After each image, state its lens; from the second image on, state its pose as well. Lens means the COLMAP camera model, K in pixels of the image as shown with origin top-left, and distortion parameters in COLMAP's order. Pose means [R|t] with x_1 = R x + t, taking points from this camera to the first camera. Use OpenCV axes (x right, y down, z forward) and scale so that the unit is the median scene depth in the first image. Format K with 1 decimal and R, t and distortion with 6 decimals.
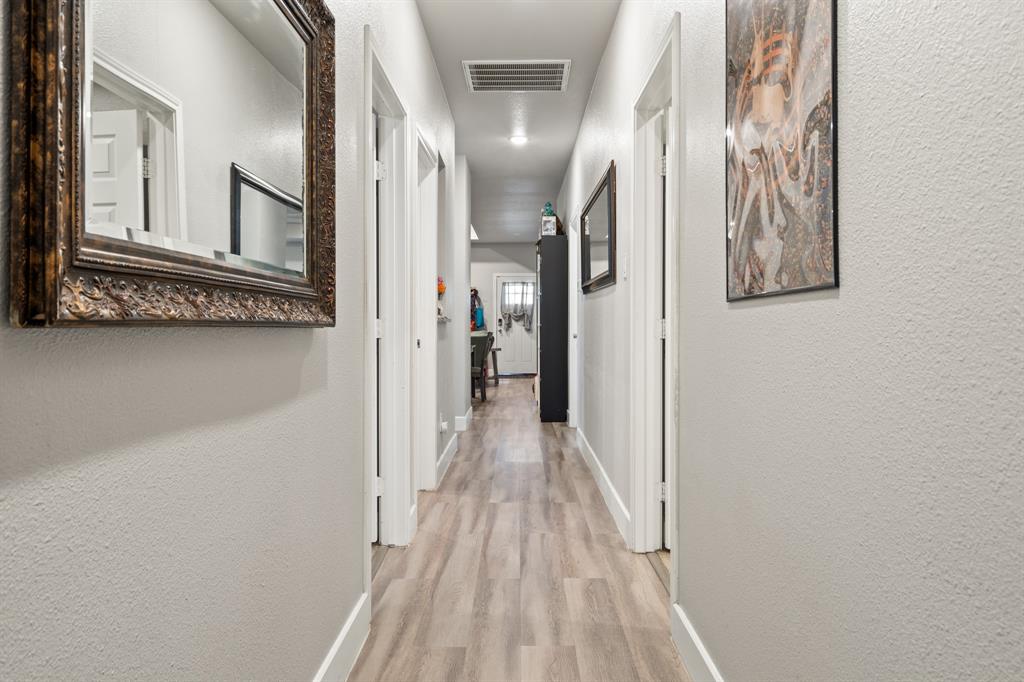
lens RADIAL K [[731.4, 0, 512.7], [0, 731.4, 338.6], [0, 0, 1]] dist [0.002220, 0.000119]
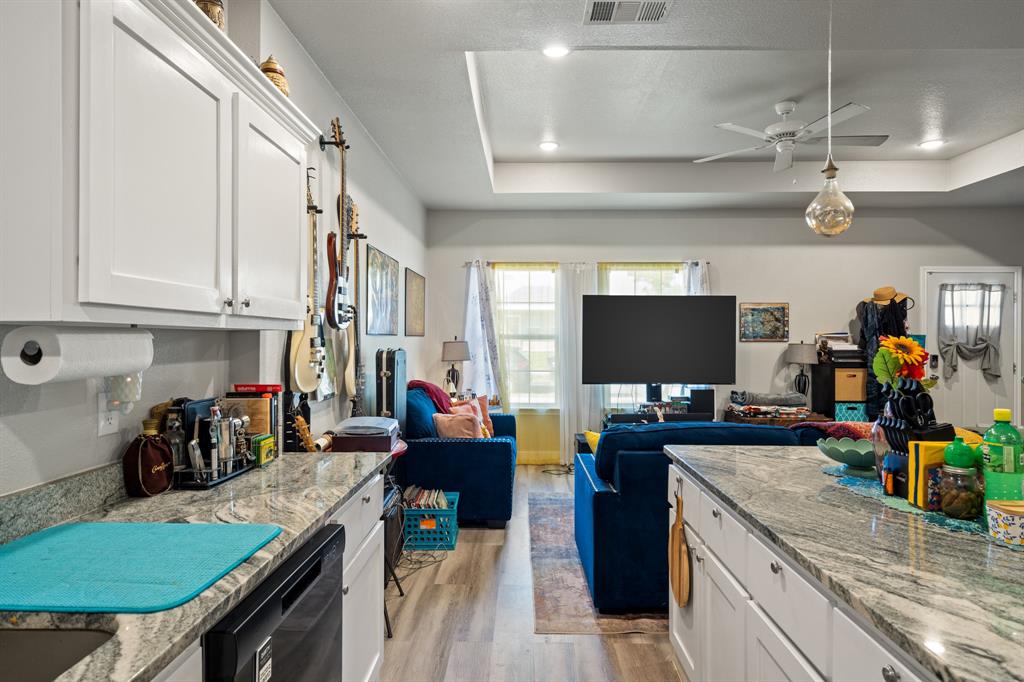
lens RADIAL K [[579.7, 0, 512.1], [0, 579.7, 340.6], [0, 0, 1]] dist [0.007949, -0.001580]
pose [[0.999979, 0.005673, 0.003131, -0.316580], [-0.005653, 0.999963, -0.006426, -0.032838], [-0.003168, 0.006409, 0.999974, 0.592721]]
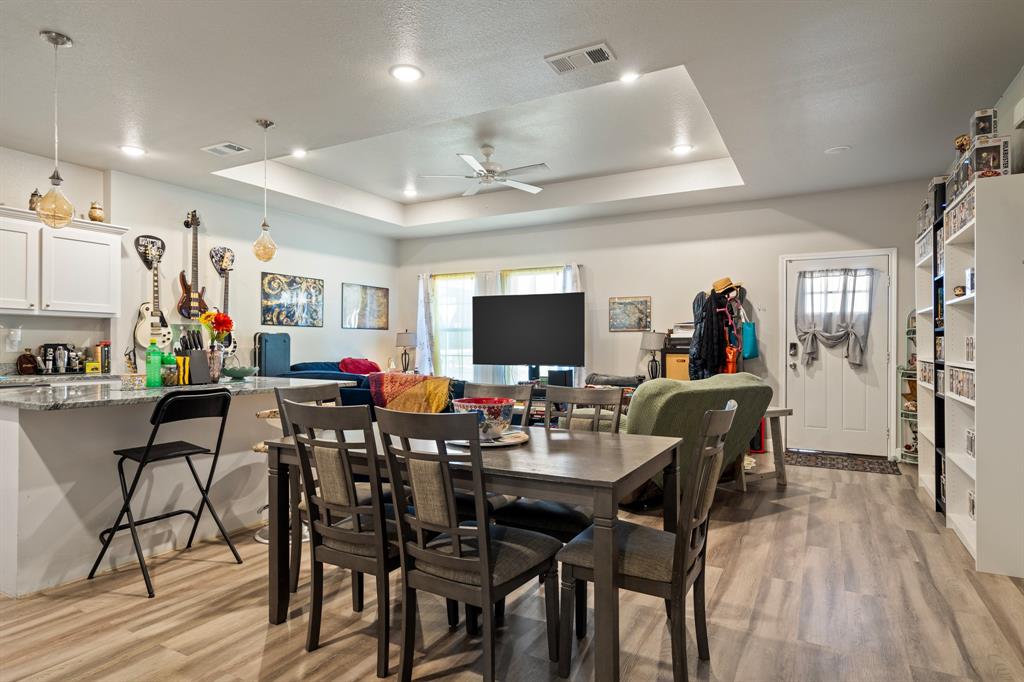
lens RADIAL K [[579.7, 0, 516.0], [0, 579.7, 336.5], [0, 0, 1]] dist [0.007949, -0.001580]
pose [[0.885170, -0.000333, -0.465268, -0.000077], [-0.011336, 0.999687, -0.022281, -0.020056], [0.465130, 0.024997, 0.884889, 0.548891]]
